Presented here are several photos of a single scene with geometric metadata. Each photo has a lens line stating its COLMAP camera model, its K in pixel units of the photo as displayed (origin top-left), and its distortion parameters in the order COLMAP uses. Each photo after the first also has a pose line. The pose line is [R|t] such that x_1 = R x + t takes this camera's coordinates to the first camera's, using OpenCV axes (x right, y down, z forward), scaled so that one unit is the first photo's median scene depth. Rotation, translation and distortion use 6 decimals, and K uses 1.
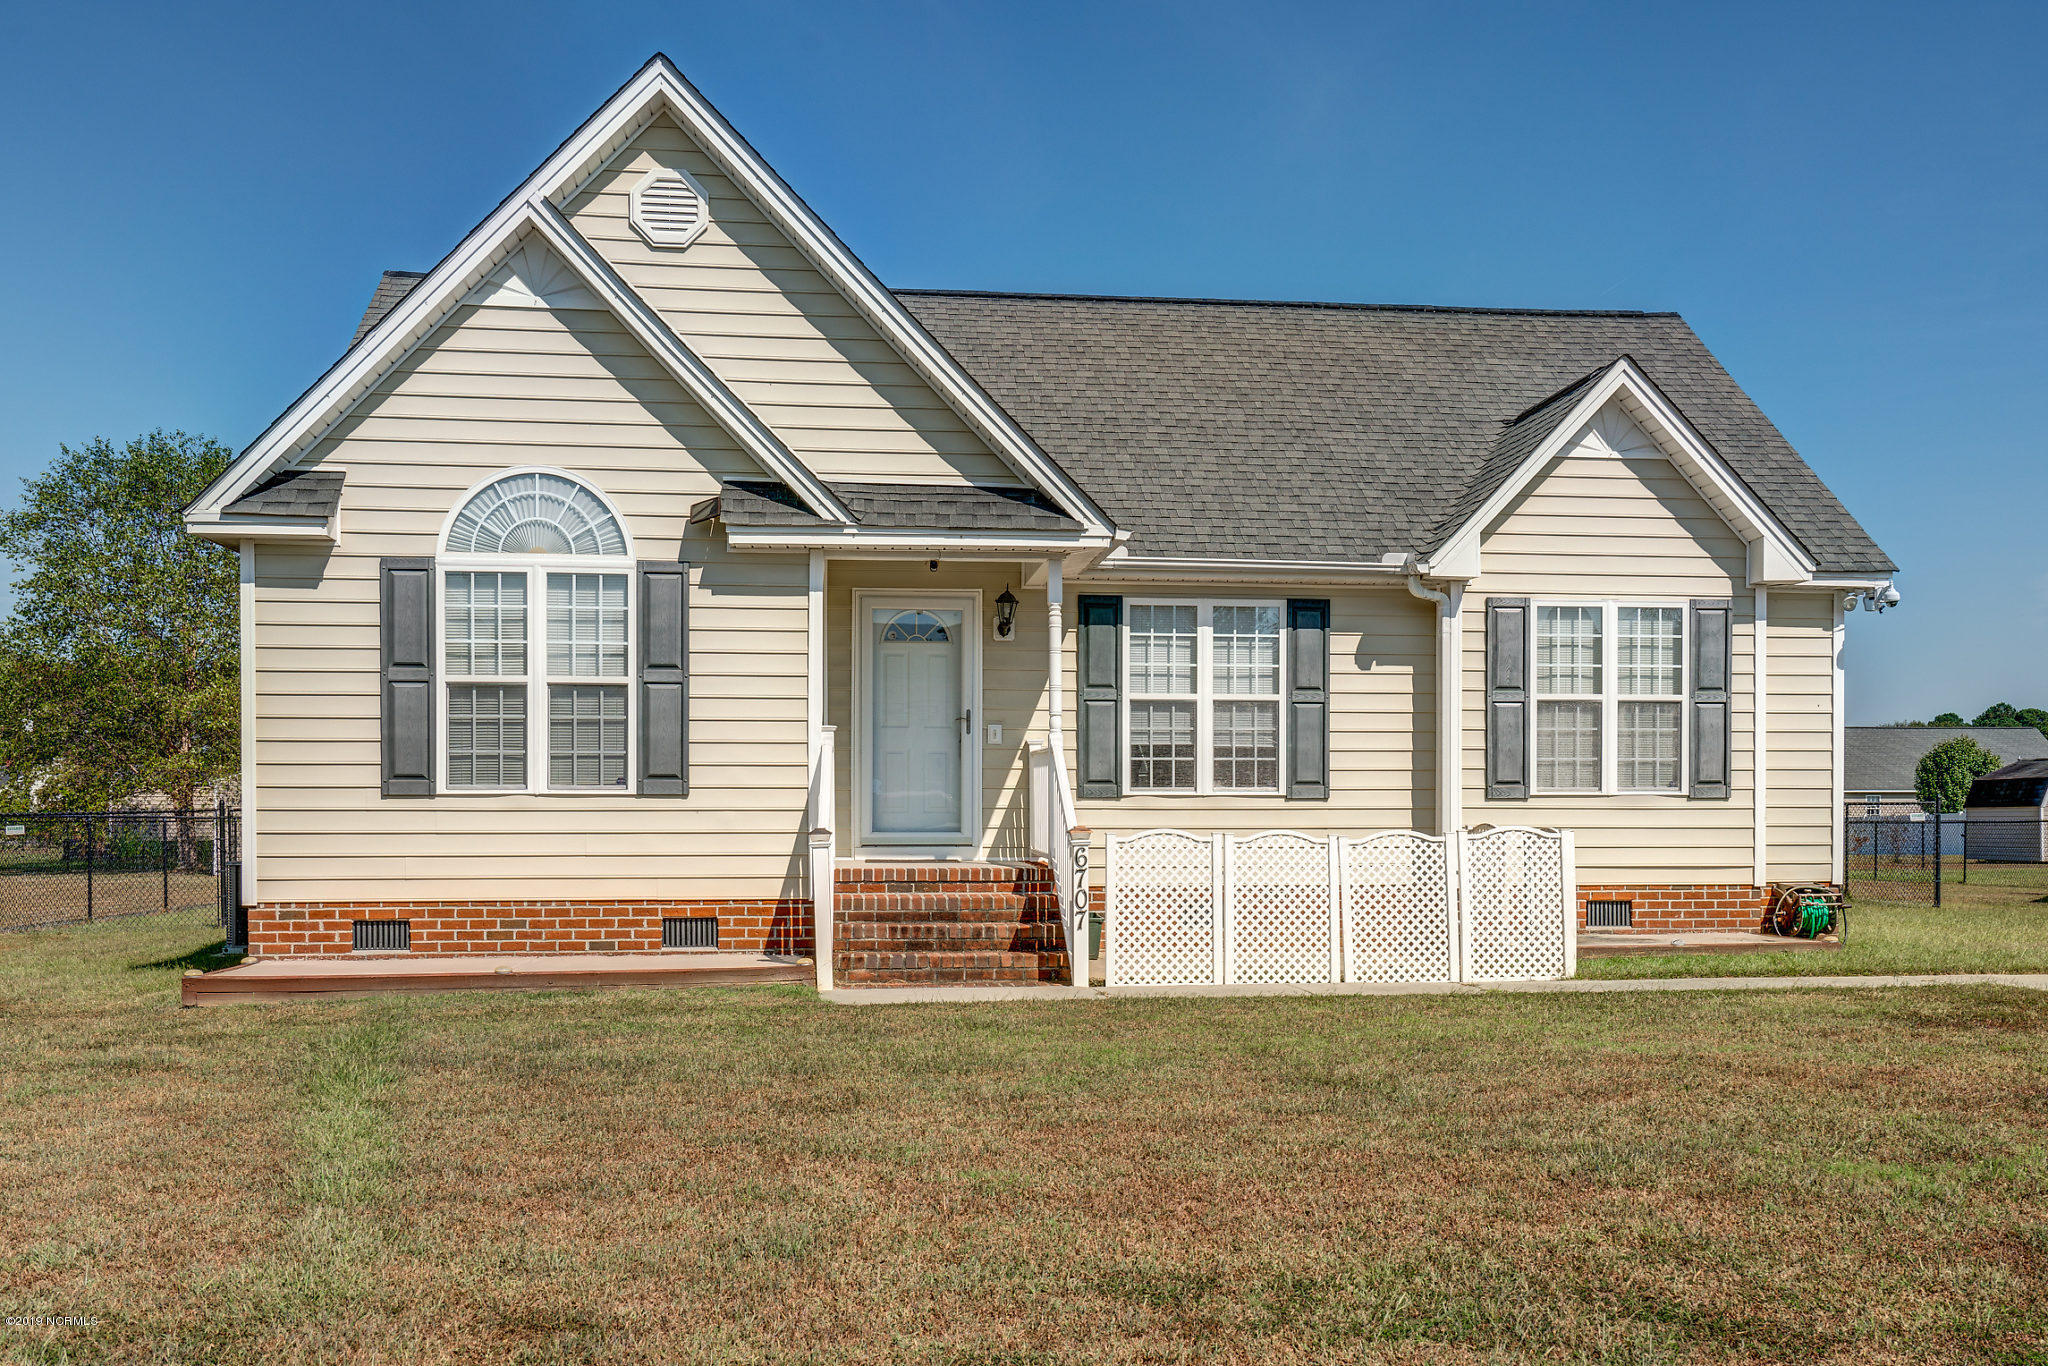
lens RADIAL K [[1636.8, 0, 1028.8], [0, 1636.8, 823.1], [0, 0, 1]] dist [0.002241, 0.003395]
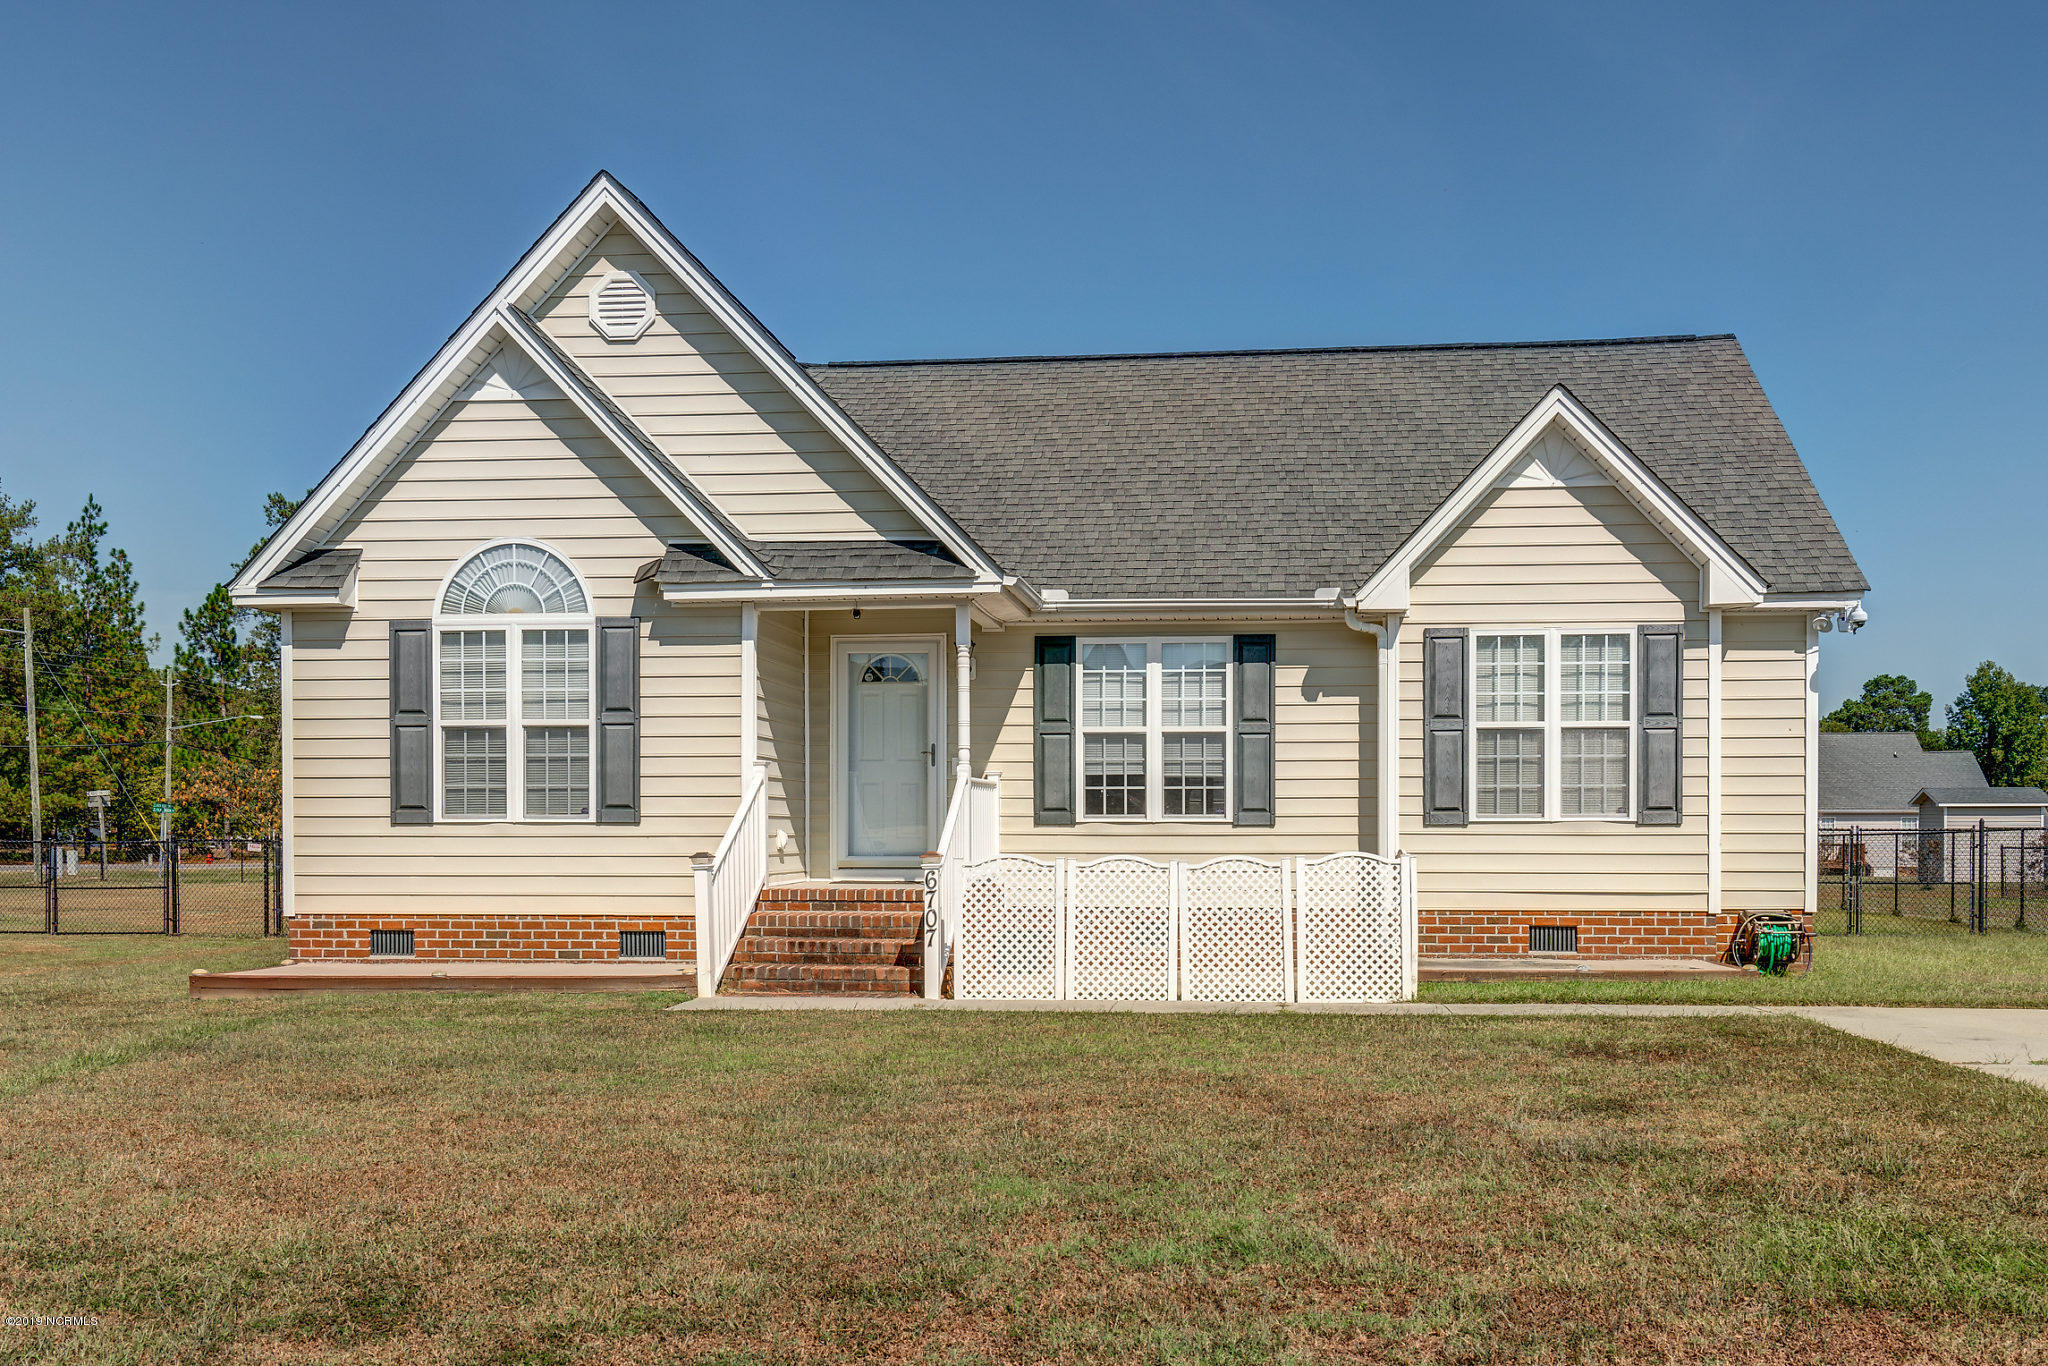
lens RADIAL K [[1517.3, 0, 1025.3], [0, 1517.3, 851.0], [0, 0, 1]] dist [0.000534, -0.000059]
pose [[0.980339, 0.002235, -0.197310, 0.260674], [-0.001705, 0.999994, 0.002858, -0.001054], [0.197315, -0.002465, 0.980337, 0.023295]]
